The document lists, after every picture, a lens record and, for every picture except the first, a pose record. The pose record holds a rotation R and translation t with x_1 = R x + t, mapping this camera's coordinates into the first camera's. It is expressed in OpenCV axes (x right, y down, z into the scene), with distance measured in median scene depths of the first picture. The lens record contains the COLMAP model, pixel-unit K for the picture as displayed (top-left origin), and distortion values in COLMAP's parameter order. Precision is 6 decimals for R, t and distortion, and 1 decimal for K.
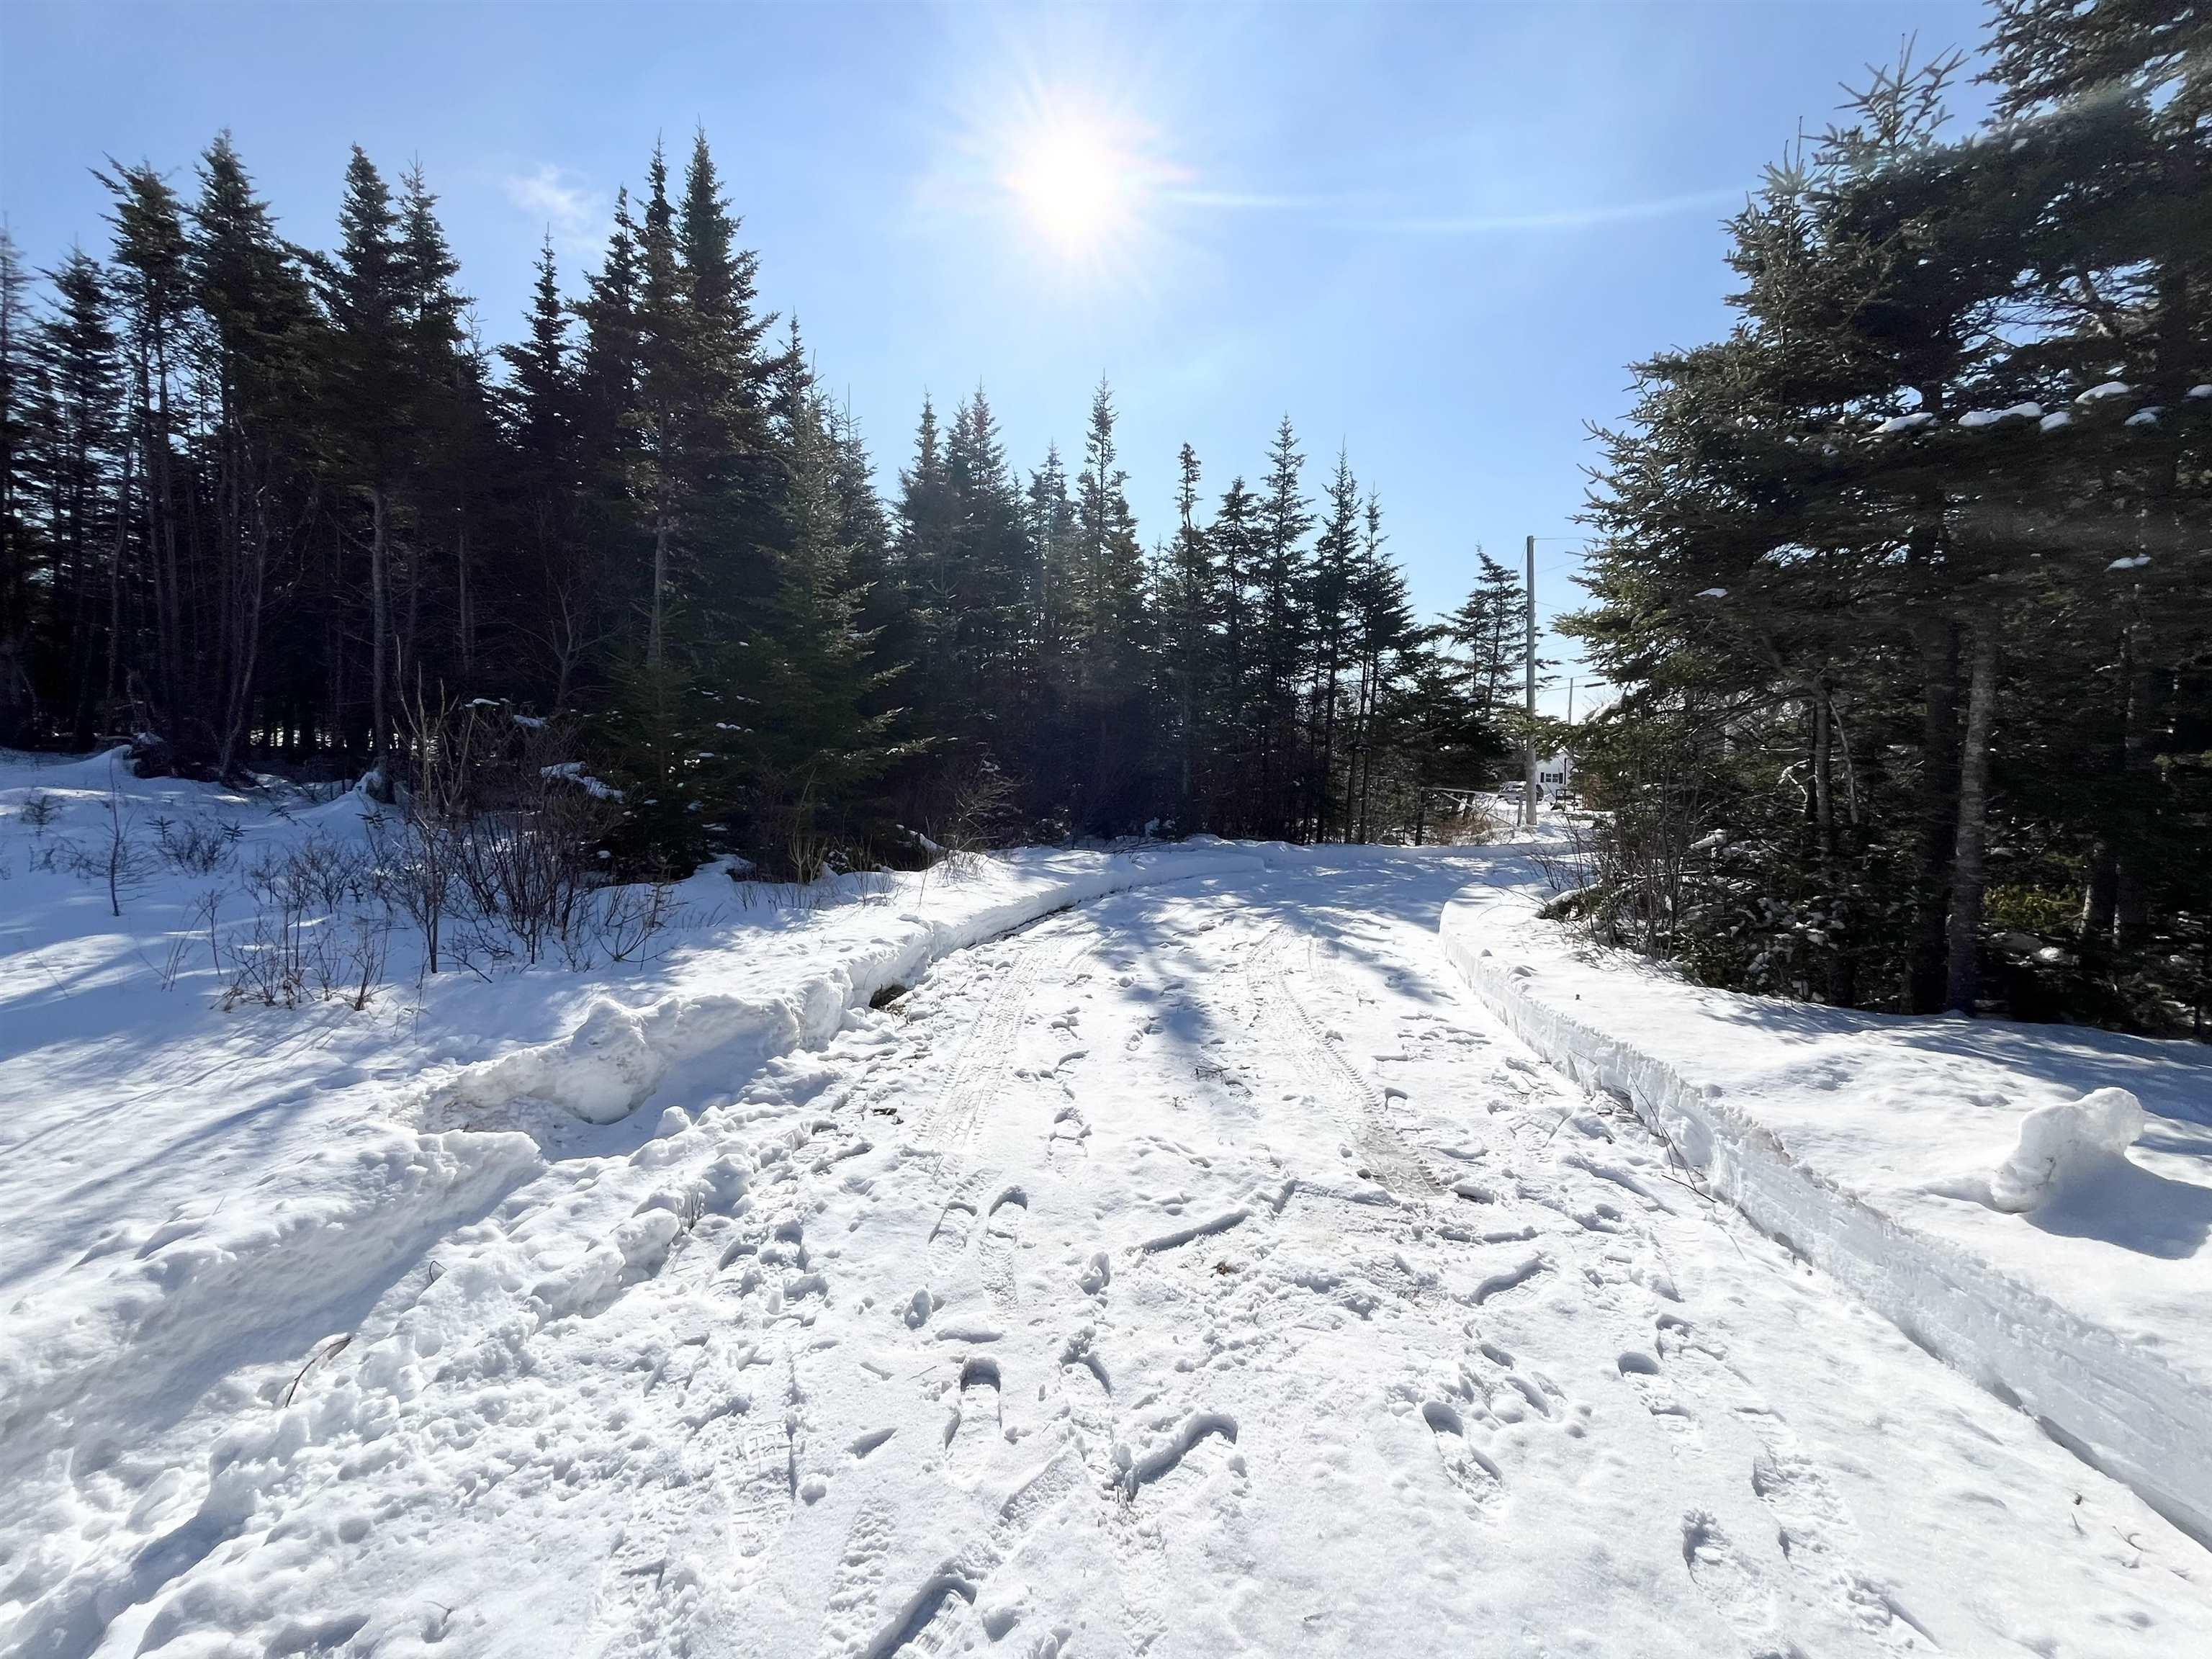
lens RADIAL K [[898.4, 0, 1106.3], [0, 898.4, 834.4], [0, 0, 1]] dist [-0.007031, 0.000438]
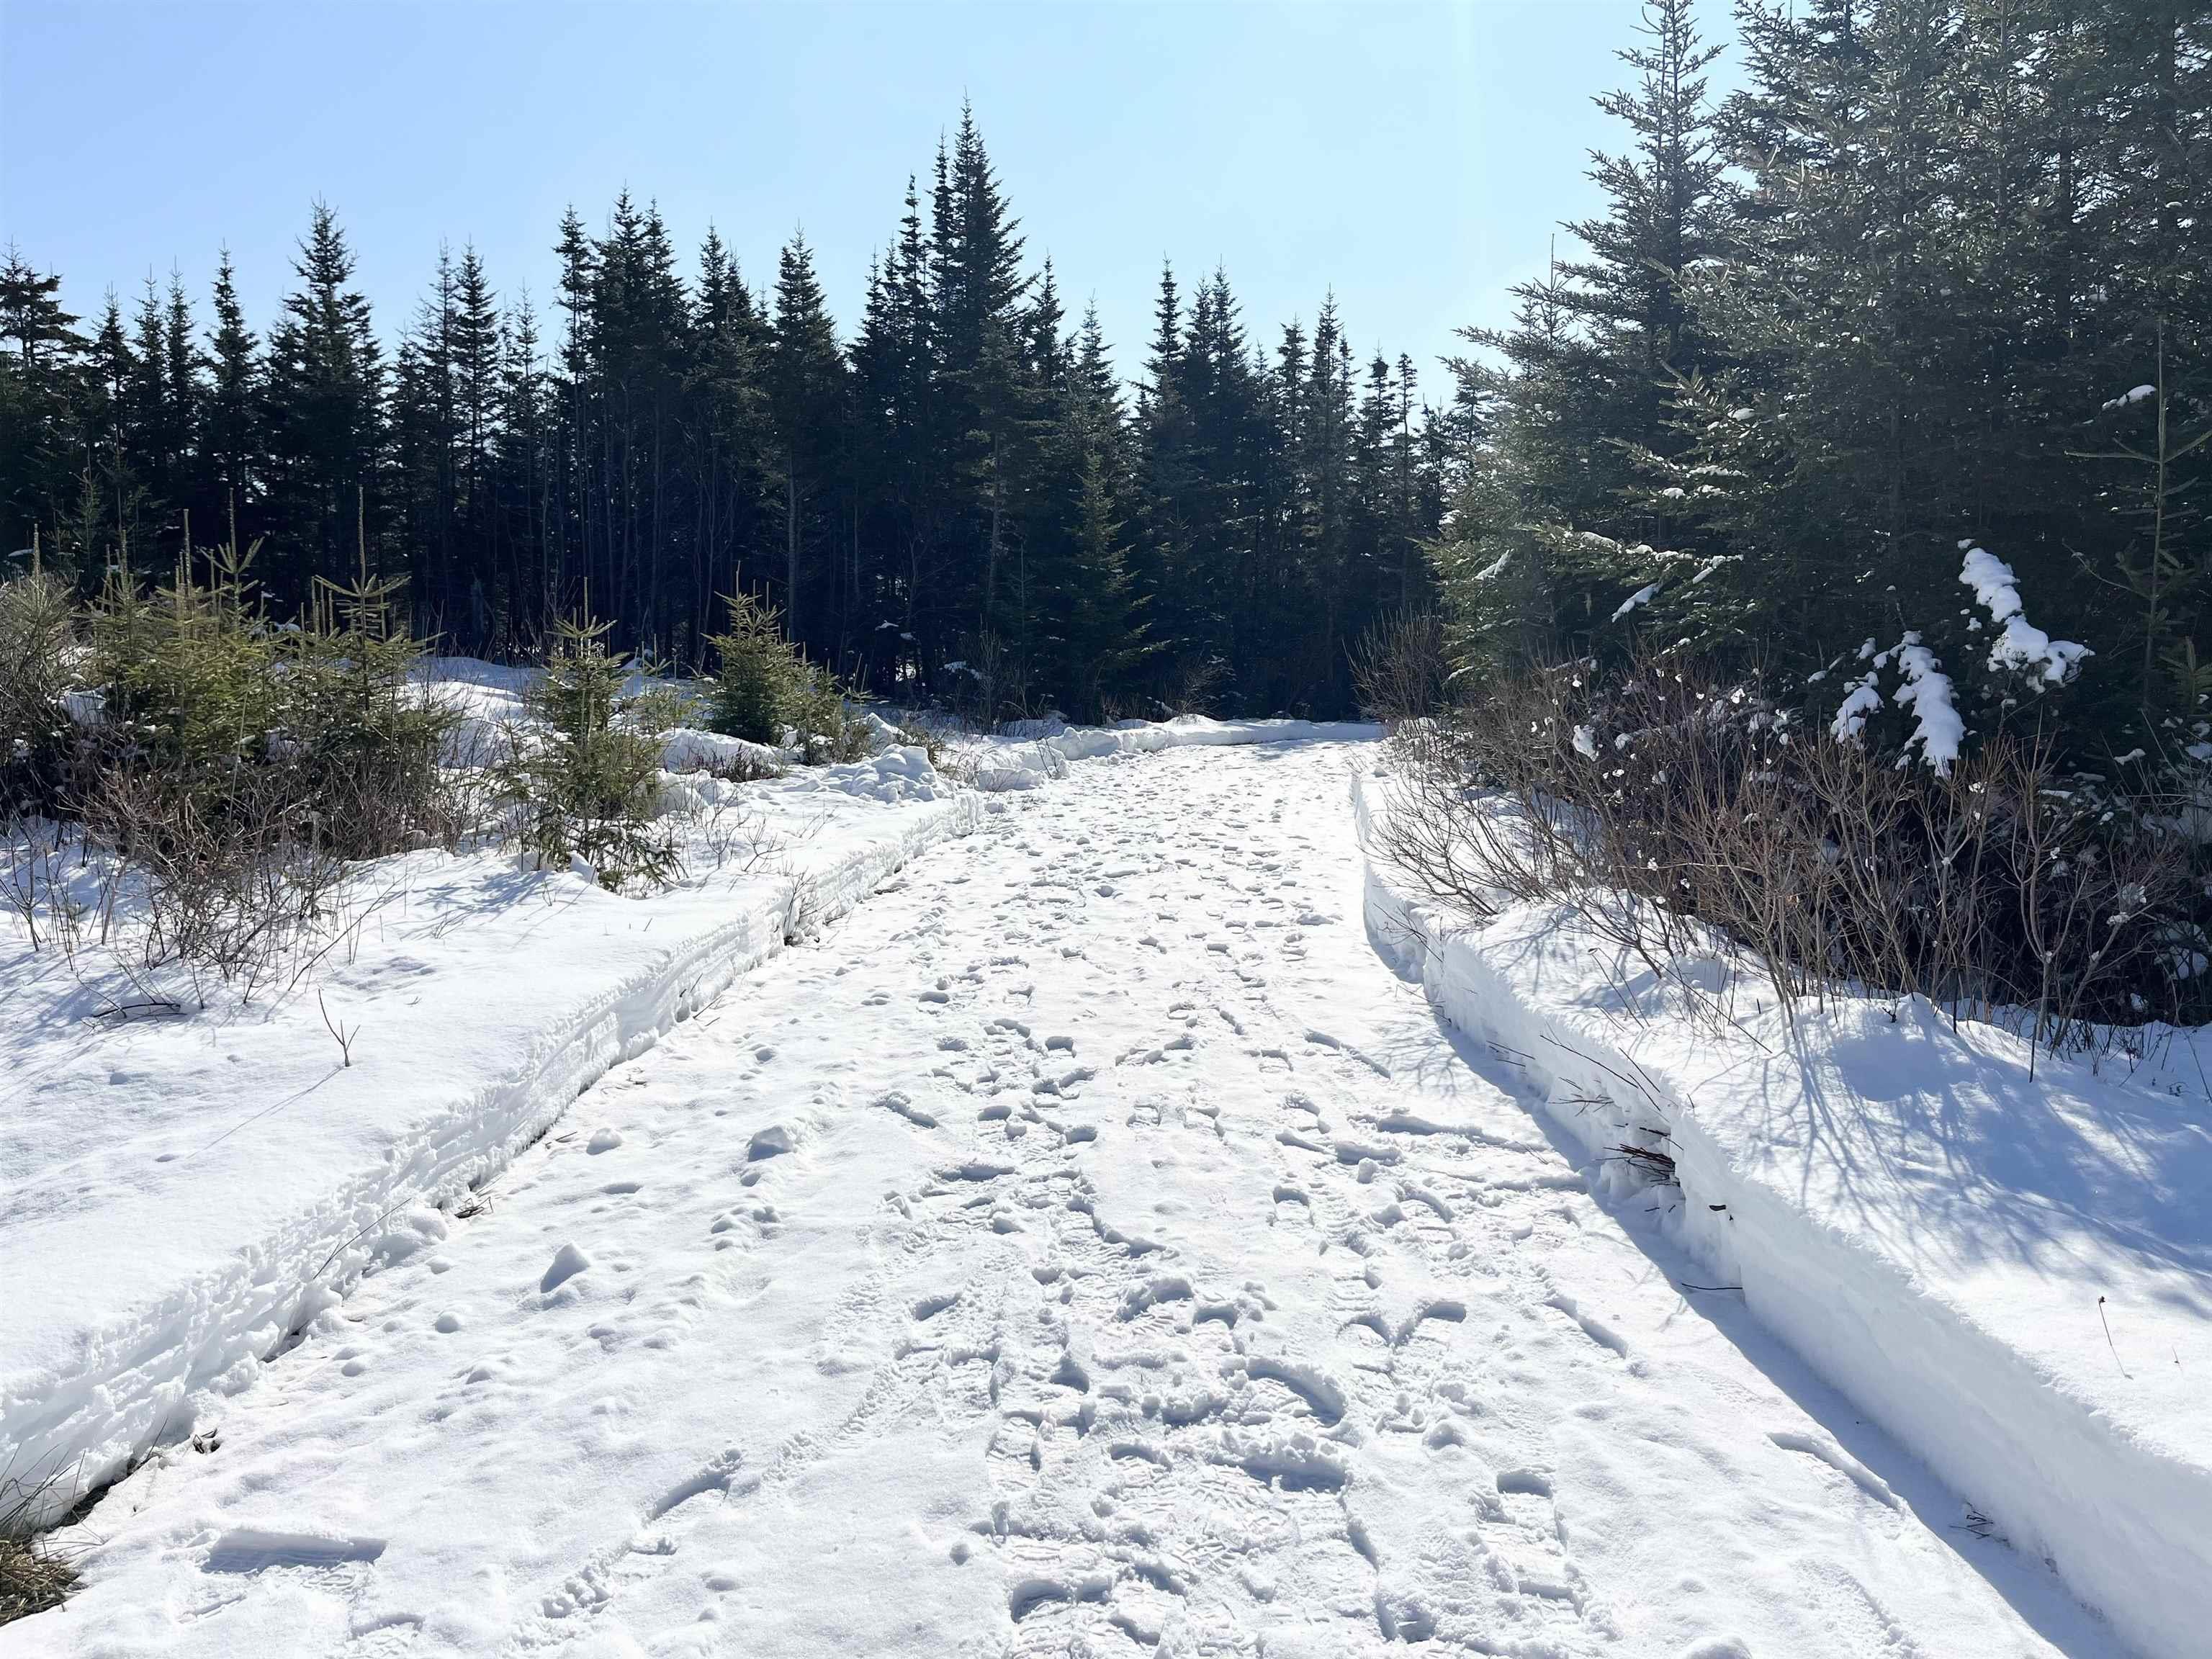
lens RADIAL K [[1665.2, 0, 1117.4], [0, 1665.2, 821.5], [0, 0, 1]] dist [0.032272, -0.040675]
pose [[0.973161, -0.002080, -0.230114, 0.198460], [0.006274, 0.999827, 0.017493, 0.080365], [0.230038, -0.018468, 0.973006, -0.953784]]
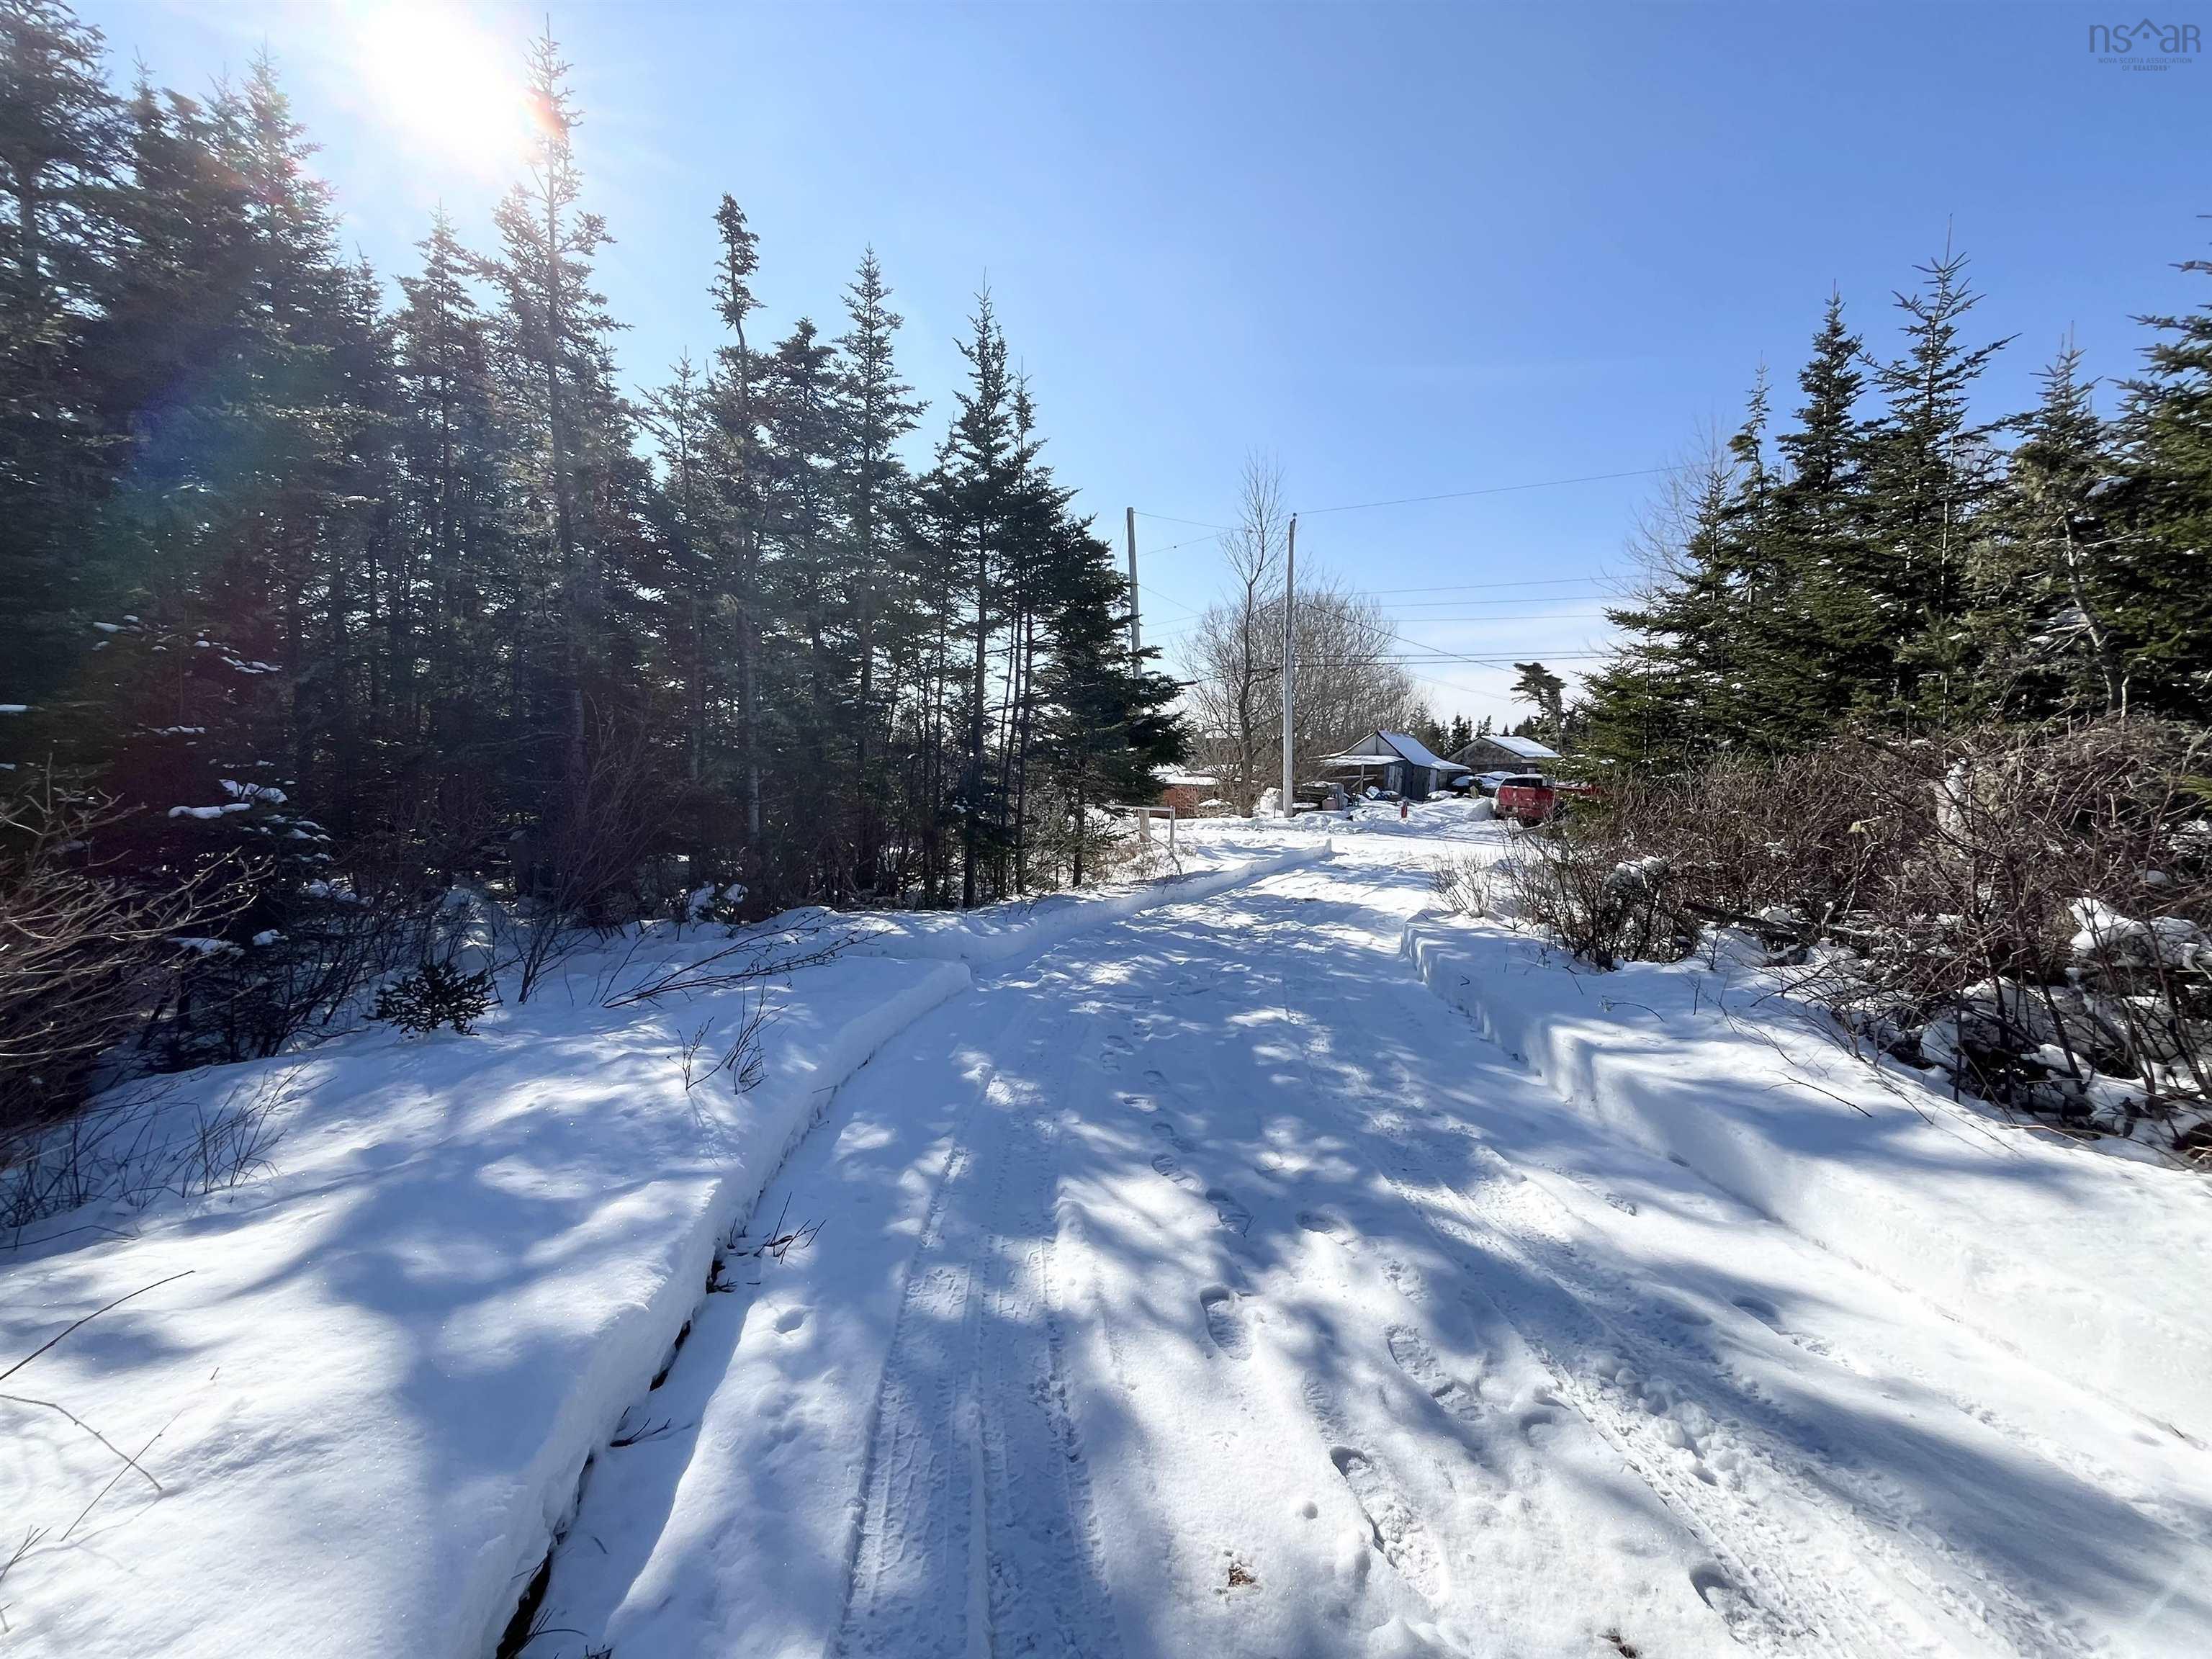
lens RADIAL K [[898.4, 0, 1105.8], [0, 898.4, 828.2], [0, 0, 1]] dist [-0.007031, 0.000438]
pose [[0.854905, -0.045816, 0.516757, -0.013052], [0.052702, 0.998609, 0.001350, -0.035537], [-0.516100, 0.026080, 0.856131, 0.390436]]
